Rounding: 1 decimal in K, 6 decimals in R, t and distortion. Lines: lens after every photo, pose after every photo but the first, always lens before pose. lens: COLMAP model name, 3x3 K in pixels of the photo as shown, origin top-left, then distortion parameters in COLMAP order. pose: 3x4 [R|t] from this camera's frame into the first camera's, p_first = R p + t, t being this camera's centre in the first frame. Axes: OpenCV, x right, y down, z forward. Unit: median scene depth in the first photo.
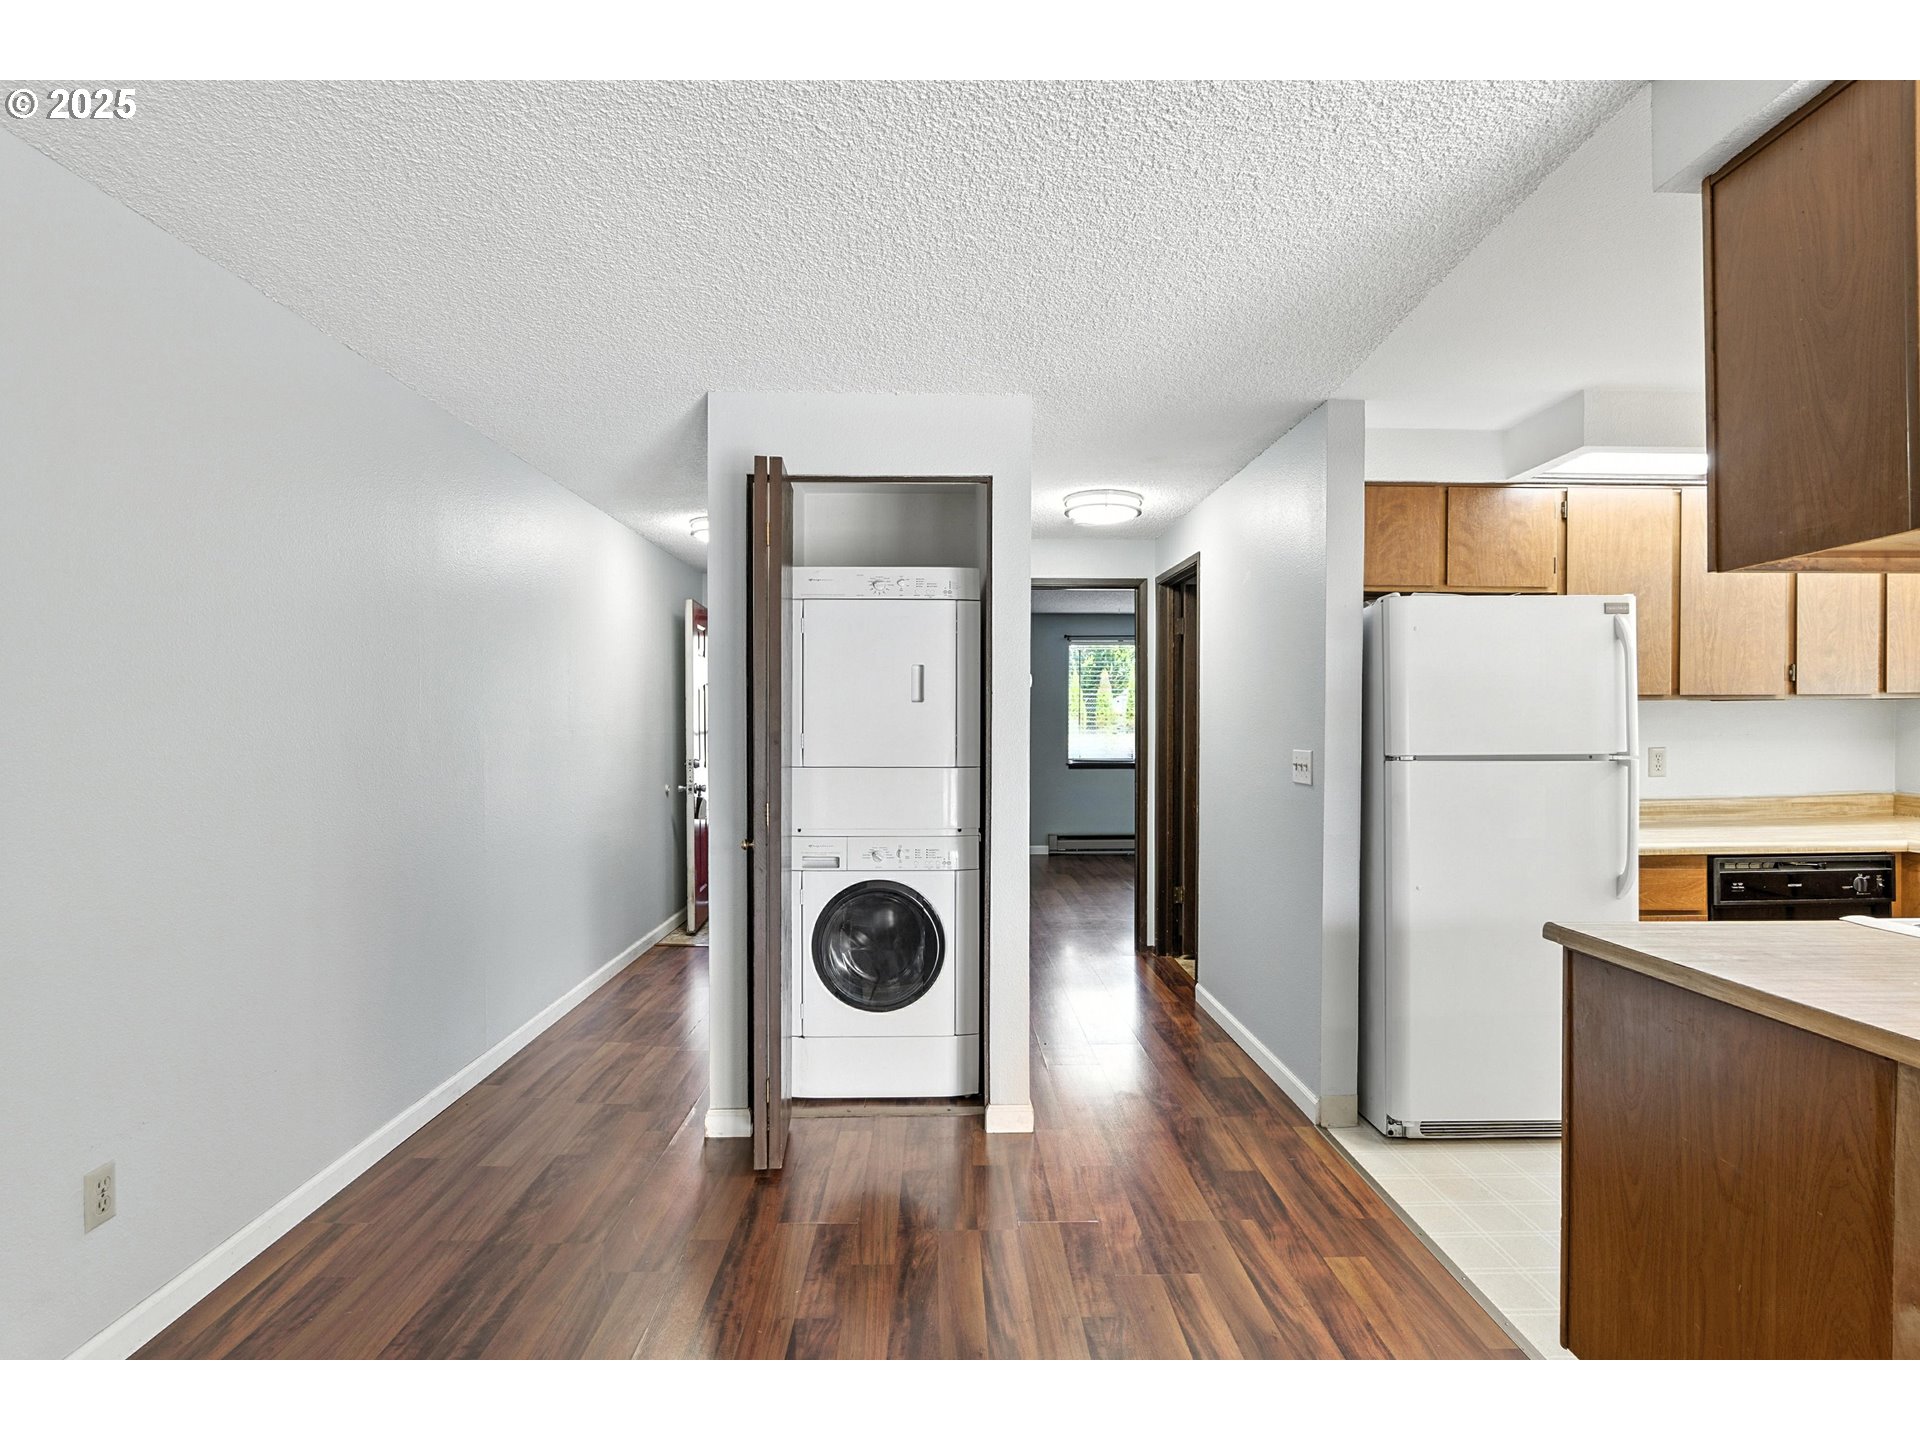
lens RADIAL K [[935.0, 0, 955.0], [0, 935.0, 730.5], [0, 0, 1]] dist [-0.011258, 0.000673]
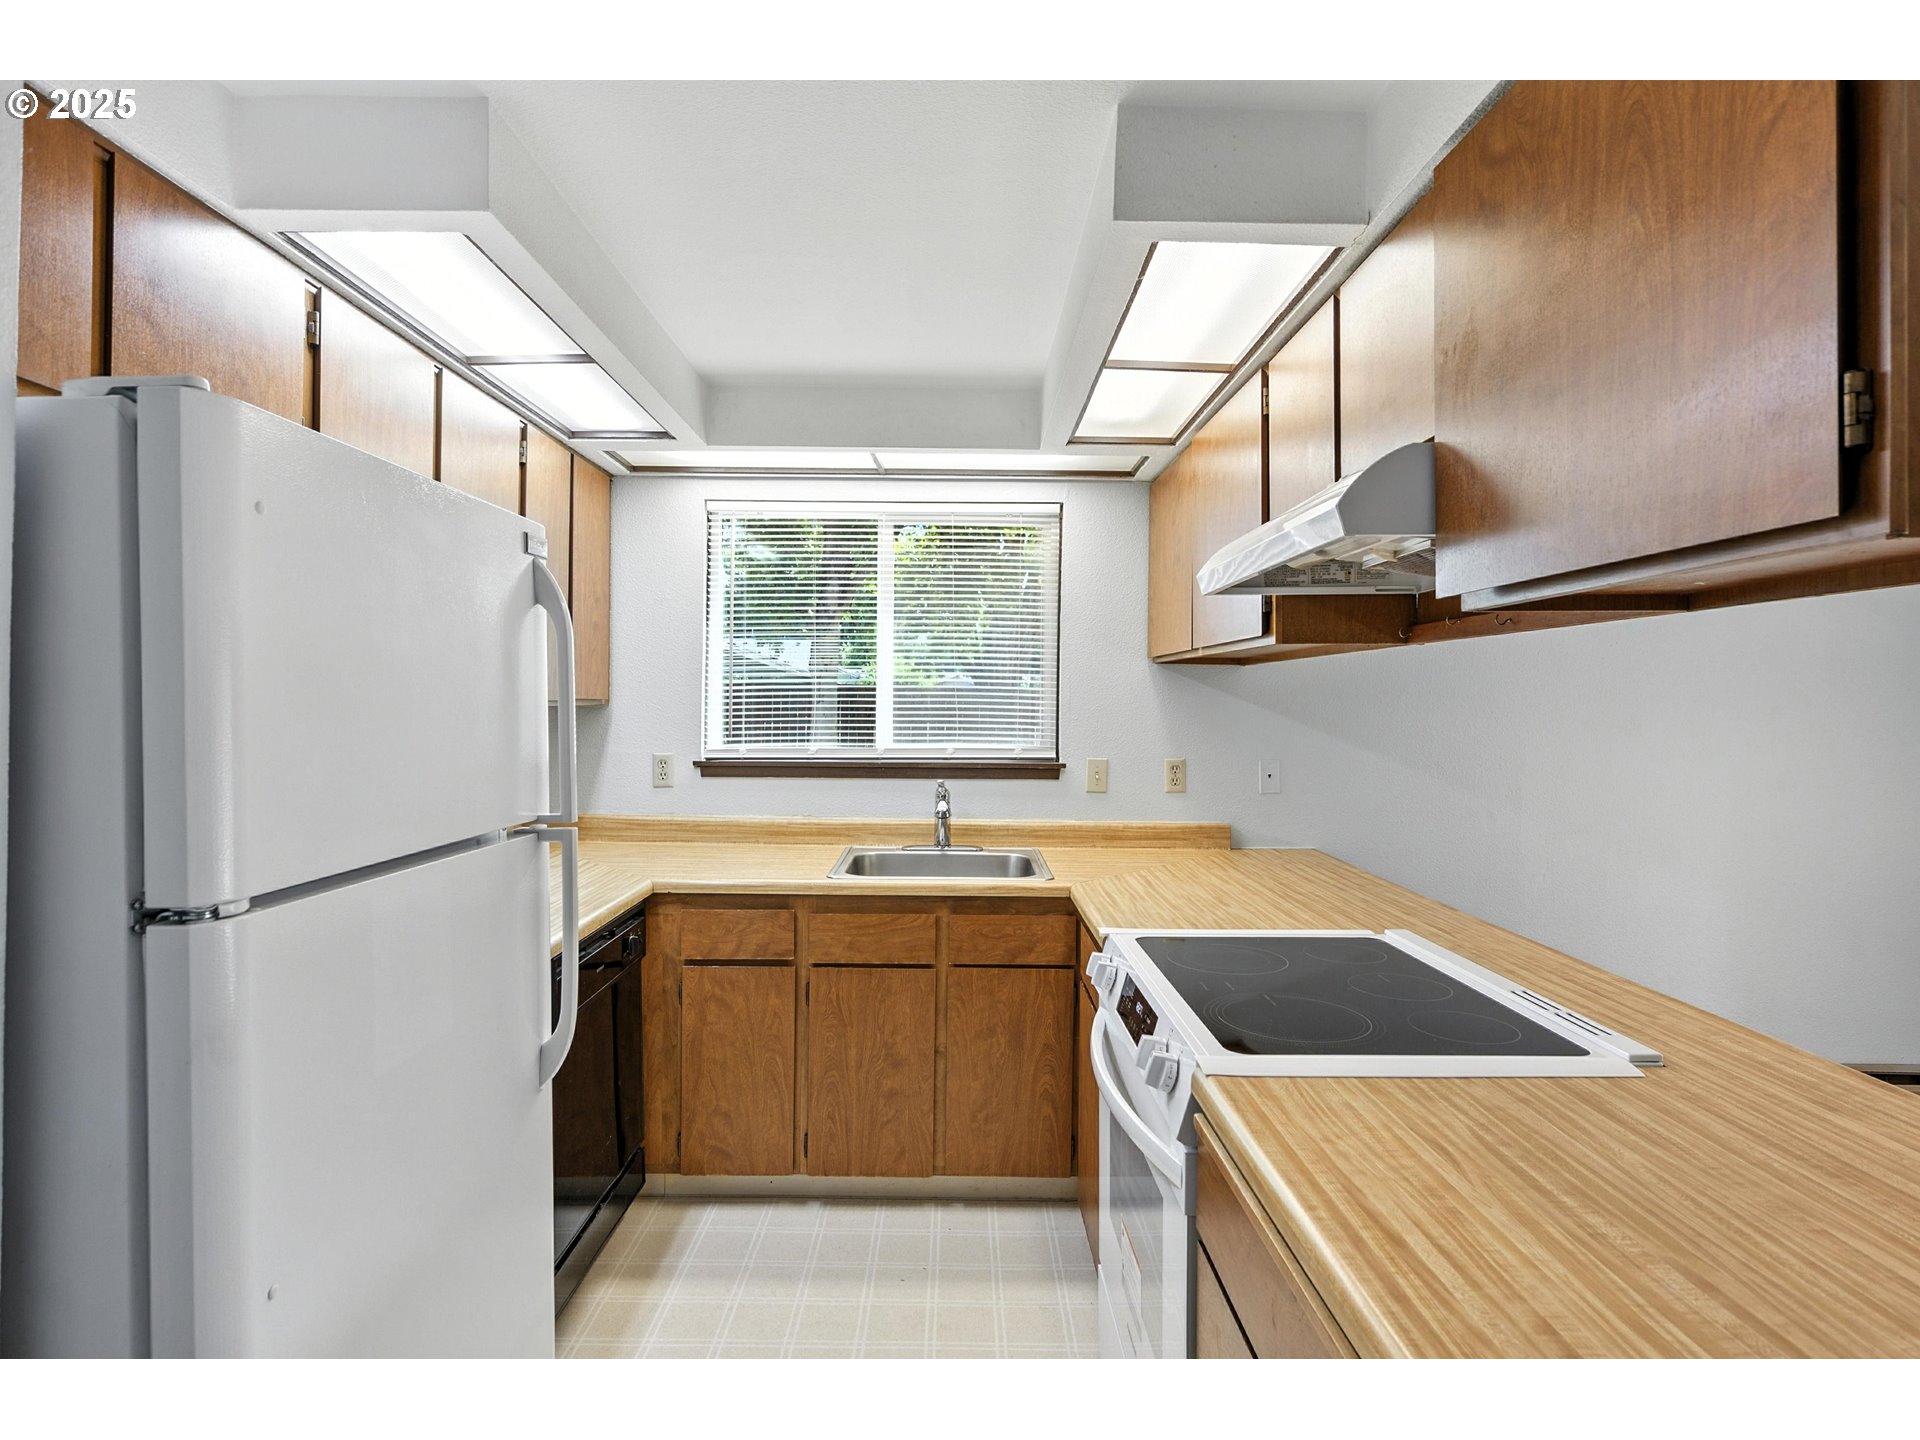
lens RADIAL K [[988.4, 0, 959.1], [0, 988.4, 712.3], [0, 0, 1]] dist [-0.002907, 0.000863]
pose [[0.018400, -0.005066, 0.999818, 0.138018], [-0.001393, 0.999986, 0.005093, -0.036214], [-0.999830, -0.001487, 0.018393, 0.683329]]
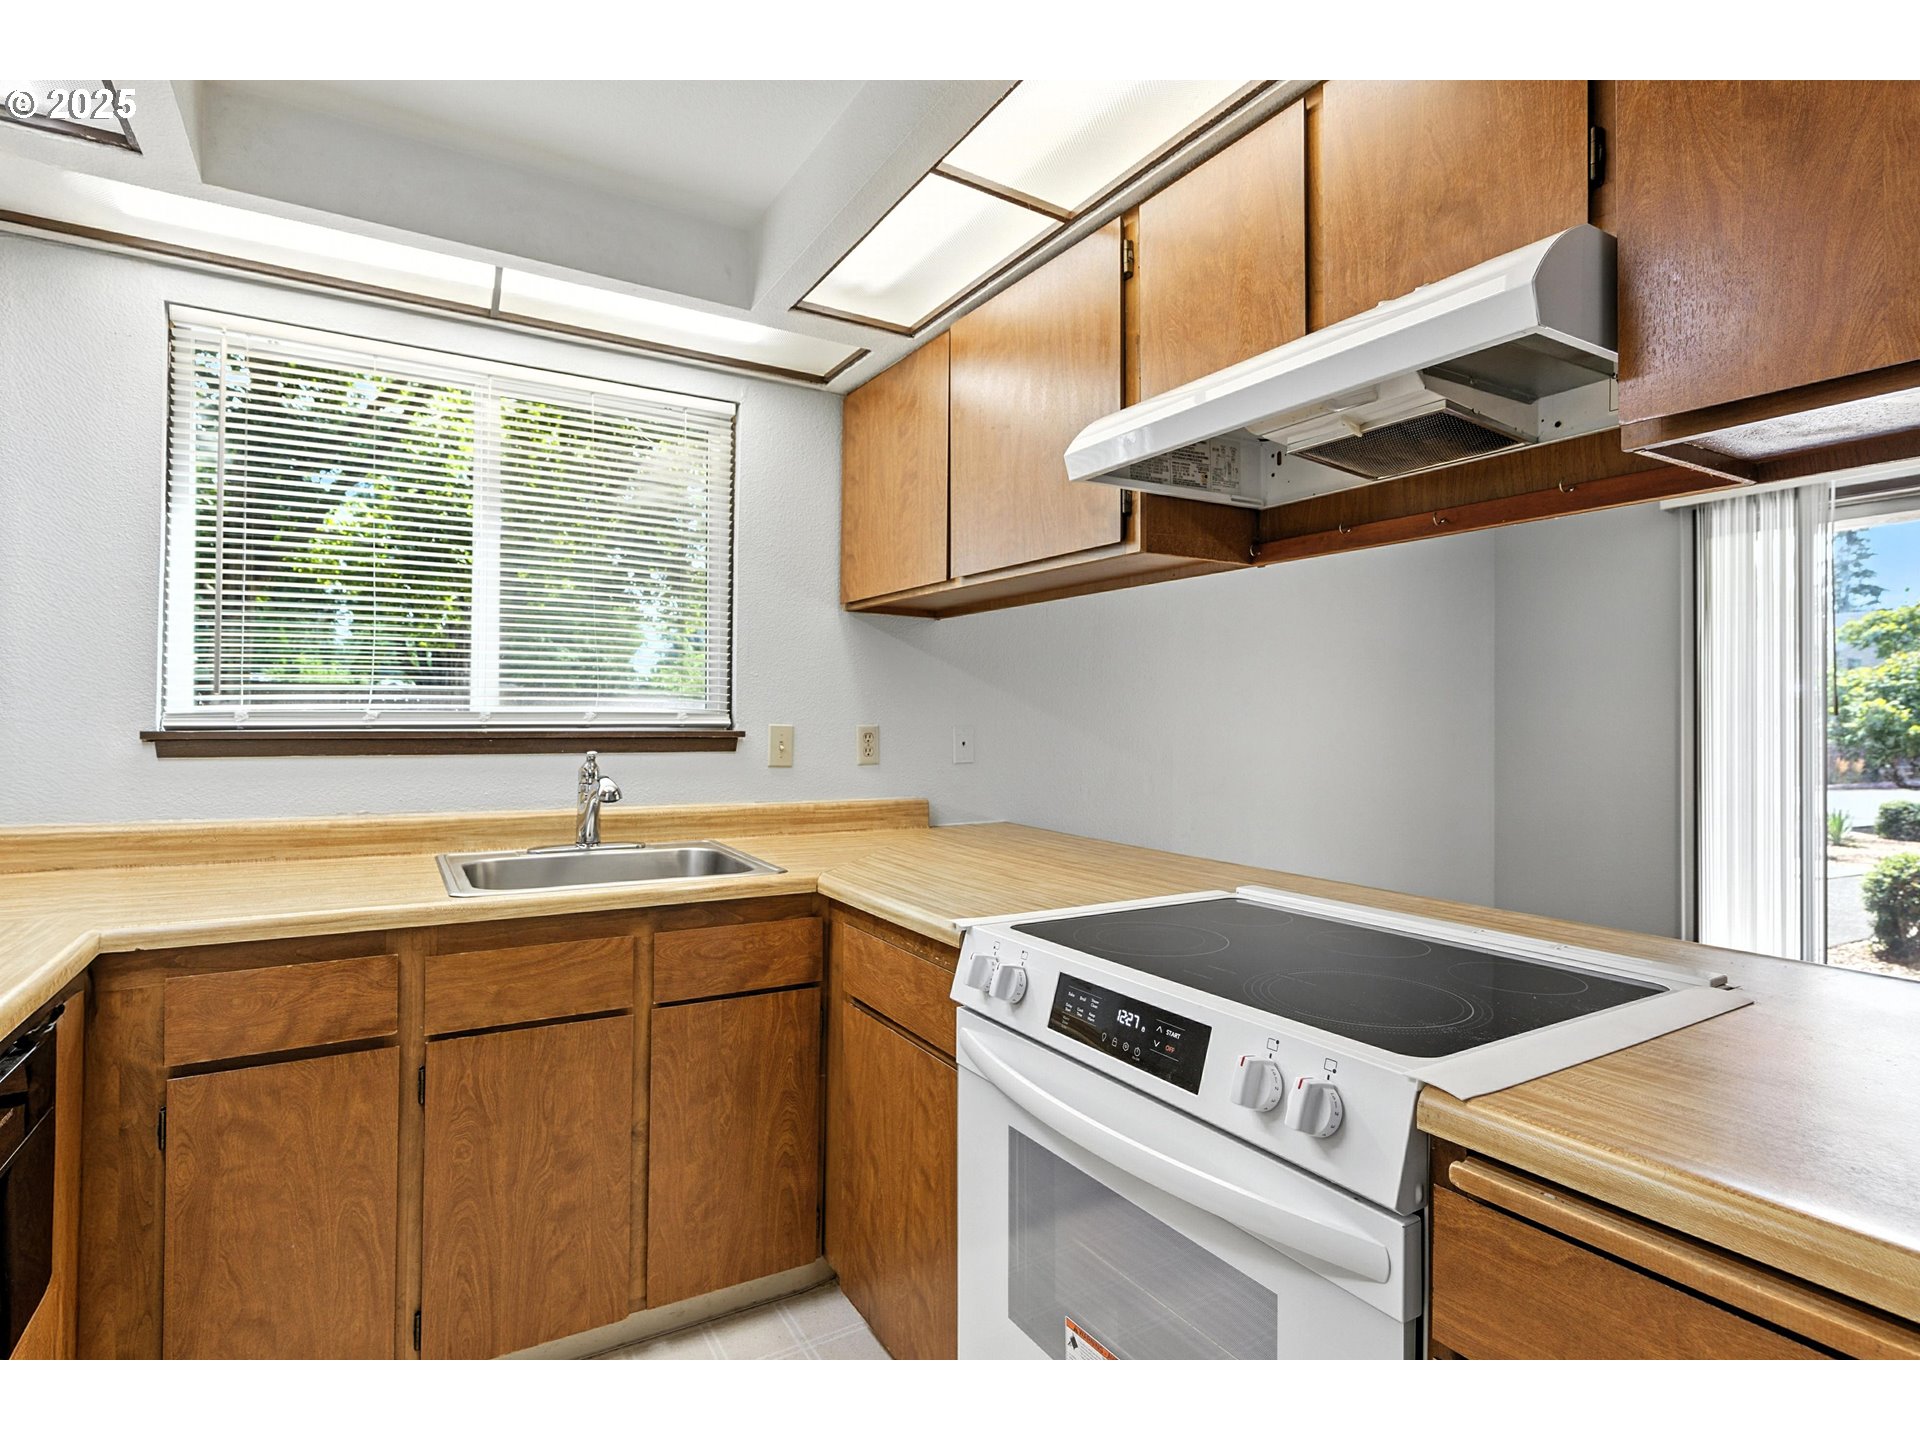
lens RADIAL K [[970.6, 0, 955.7], [0, 970.6, 716.9], [0, 0, 1]] dist [-0.003010, 0.001816]
pose [[-0.491814, 0.003196, 0.870695, 0.396025], [0.000504, 0.999994, -0.003386, 0.015508], [-0.870700, -0.001227, -0.491813, 0.839687]]
